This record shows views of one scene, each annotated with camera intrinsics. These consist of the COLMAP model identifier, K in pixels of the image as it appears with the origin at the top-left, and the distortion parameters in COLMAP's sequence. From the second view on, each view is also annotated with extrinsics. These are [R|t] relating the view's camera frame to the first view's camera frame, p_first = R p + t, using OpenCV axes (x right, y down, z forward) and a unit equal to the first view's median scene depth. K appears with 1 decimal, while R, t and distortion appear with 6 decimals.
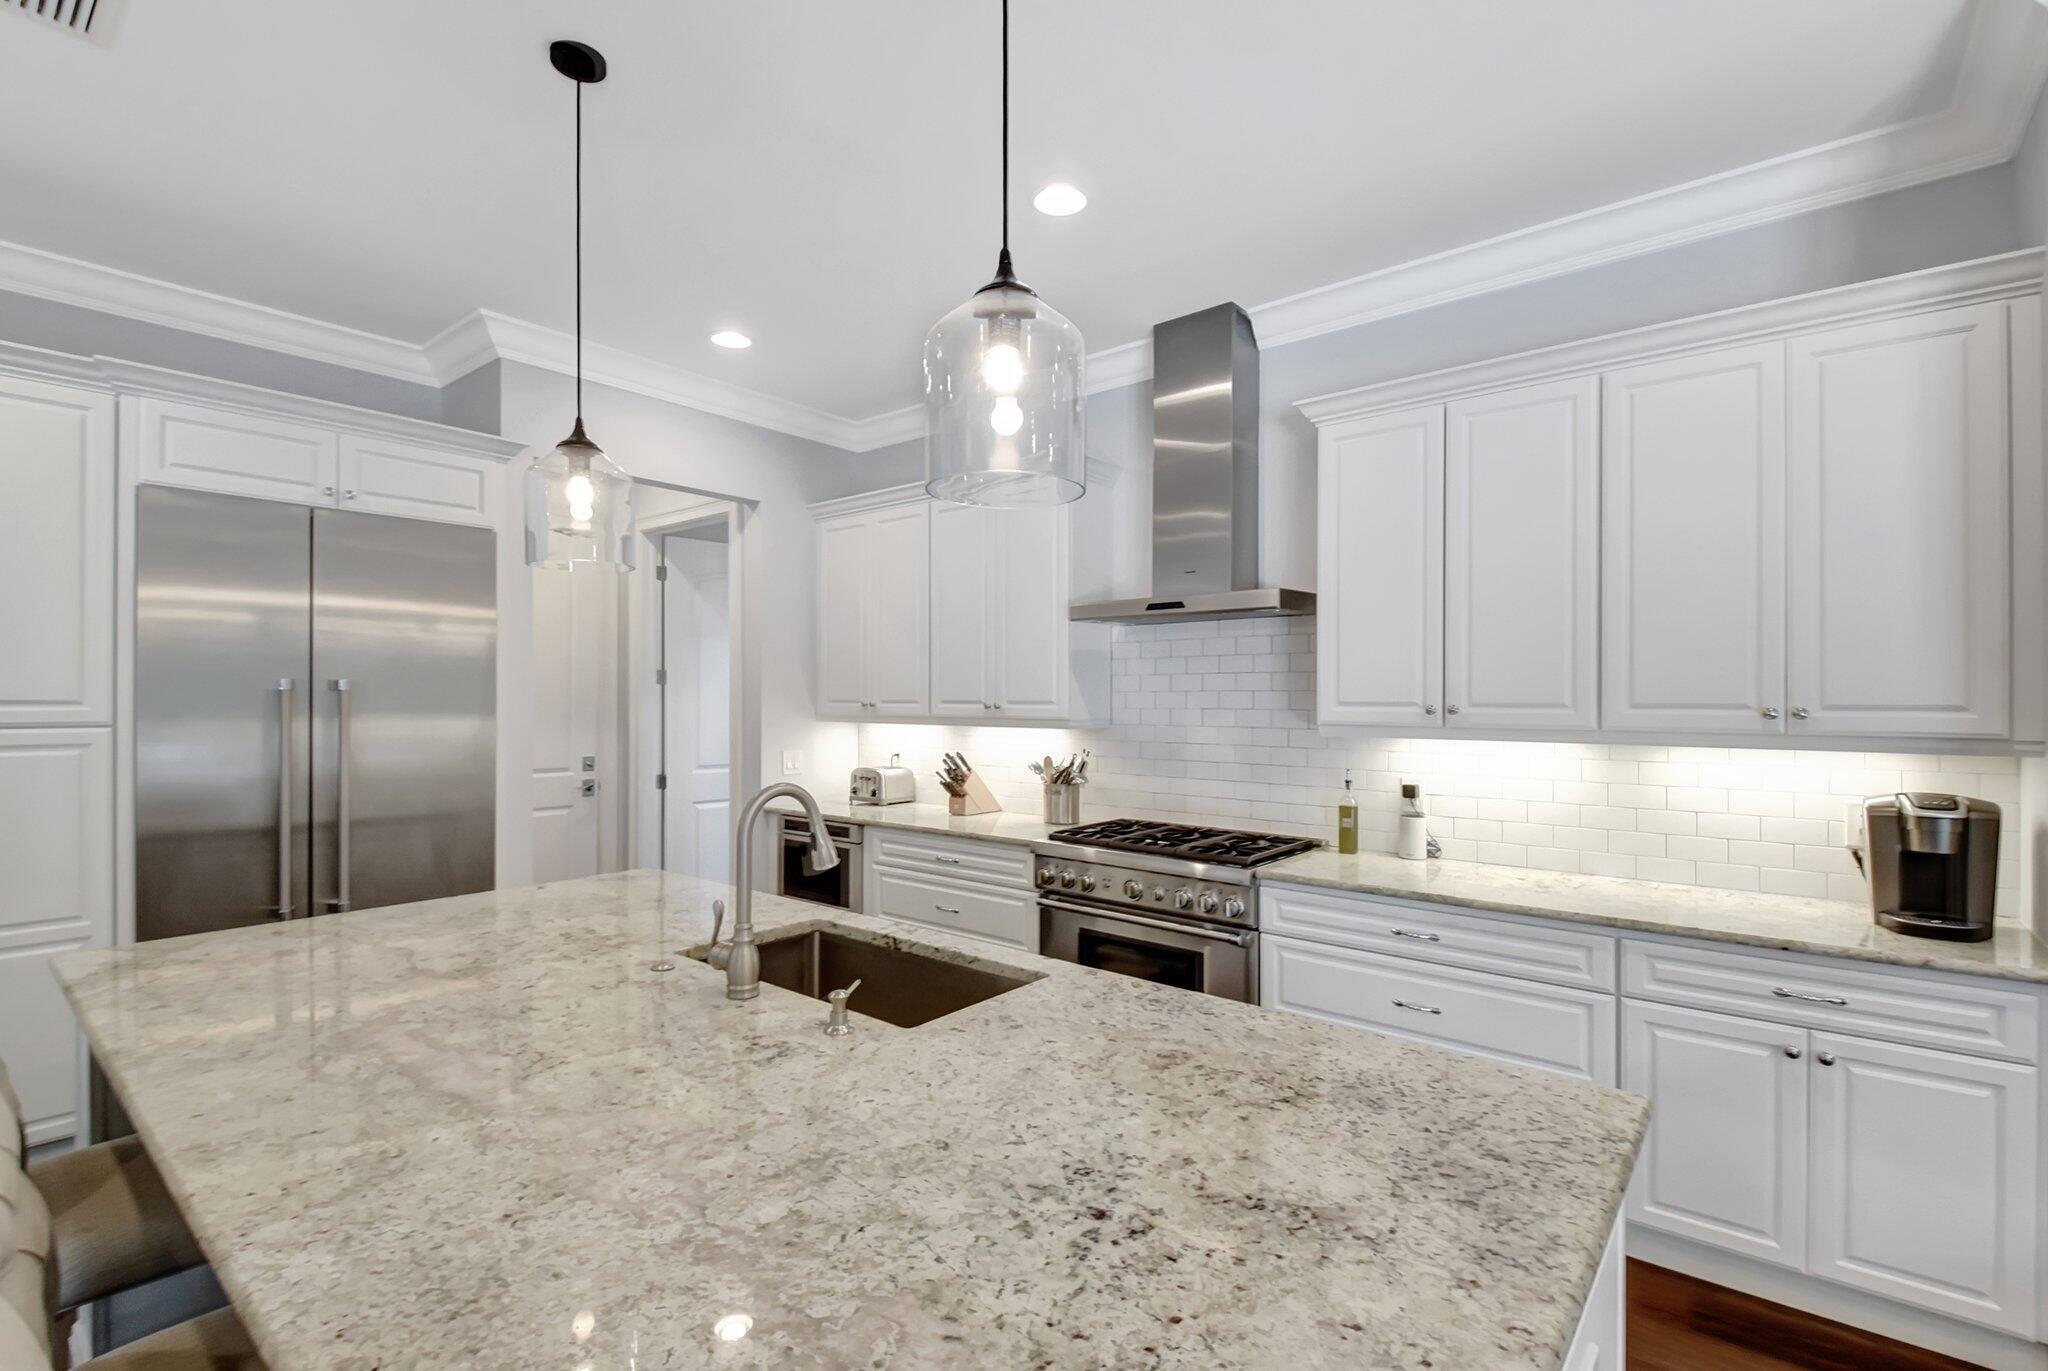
lens RADIAL K [[939.5, 0, 1011.3], [0, 939.5, 692.0], [0, 0, 1]] dist [0.040431, -0.031096]
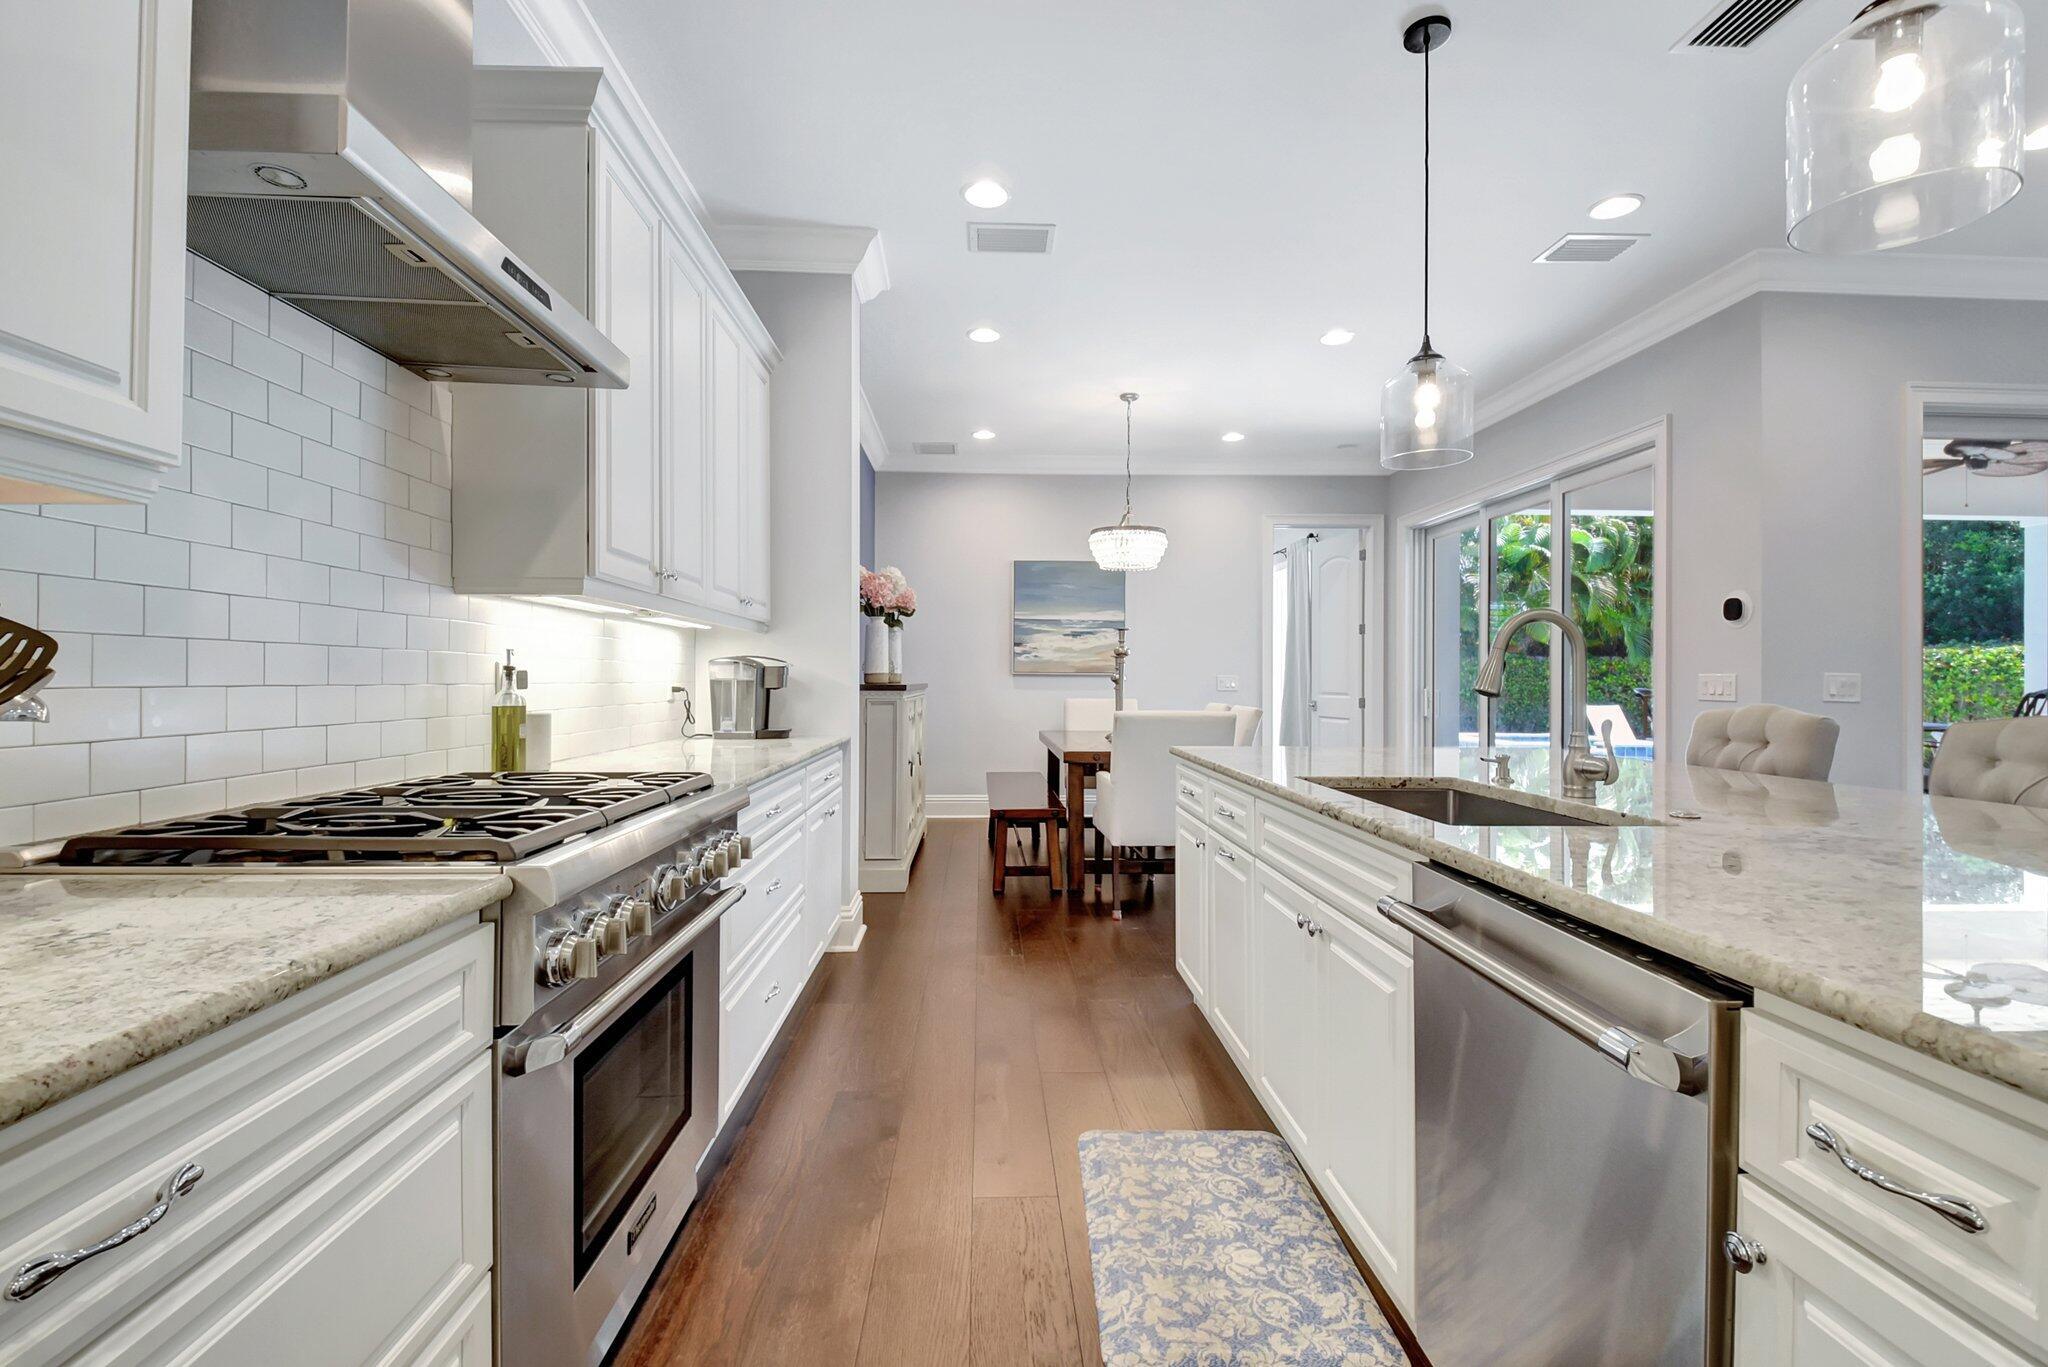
lens RADIAL K [[888.5, 0, 1022.4], [0, 888.5, 678.4], [0, 0, 1]] dist [0.048136, -0.040604]
pose [[-0.677267, -0.004906, 0.735721, -0.311602], [-0.010921, 0.999935, -0.003385, 0.094750], [-0.735656, -0.010328, -0.677277, 1.099626]]
